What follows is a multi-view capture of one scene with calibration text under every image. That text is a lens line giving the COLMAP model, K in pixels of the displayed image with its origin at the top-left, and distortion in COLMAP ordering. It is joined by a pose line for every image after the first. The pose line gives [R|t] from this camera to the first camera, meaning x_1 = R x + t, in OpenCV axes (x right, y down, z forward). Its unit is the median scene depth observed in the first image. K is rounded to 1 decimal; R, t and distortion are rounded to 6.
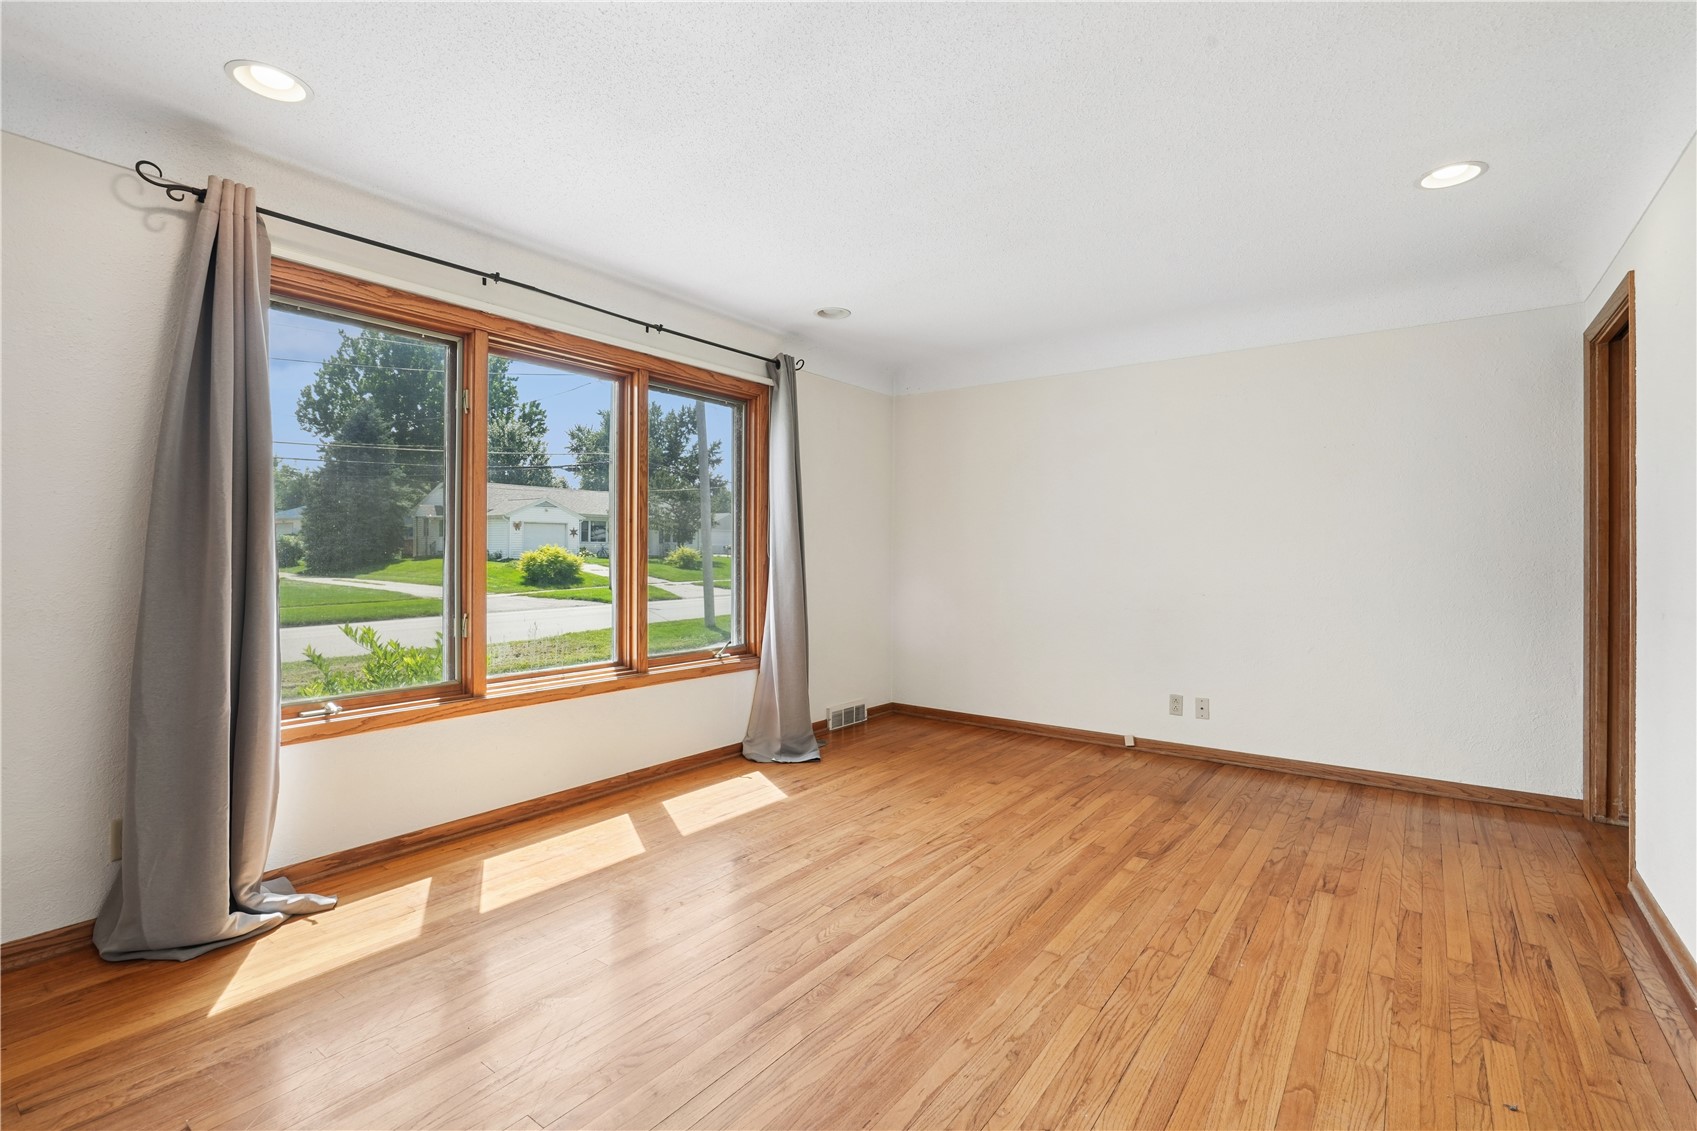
lens RADIAL K [[772.9, 0, 855.8], [0, 772.9, 554.7], [0, 0, 1]] dist [-0.005440, 0.000509]
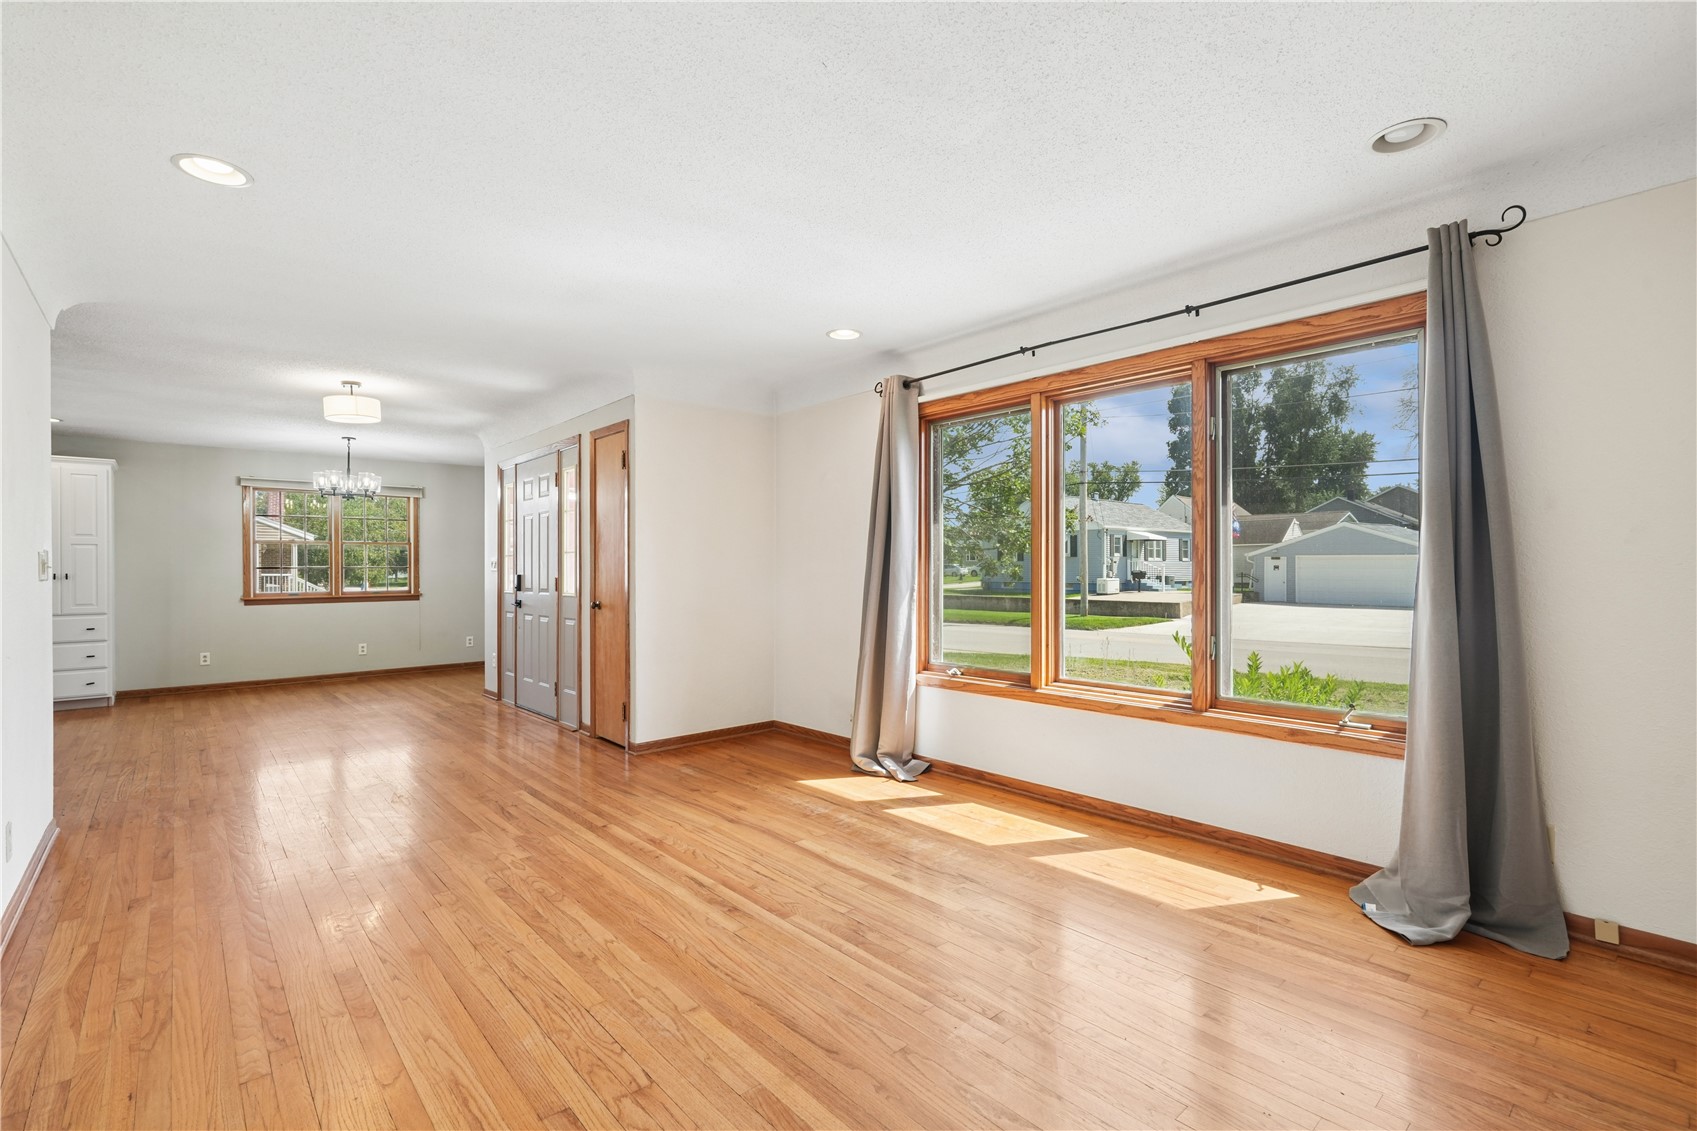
lens RADIAL K [[772.9, 0, 855.9], [0, 772.9, 572.1], [0, 0, 1]] dist [-0.005440, 0.000509]
pose [[-0.209782, 0.000800, -0.977748, 0.828273], [0.003462, 0.999994, 0.000075, -0.005450], [0.977742, -0.003370, -0.209783, 1.030825]]
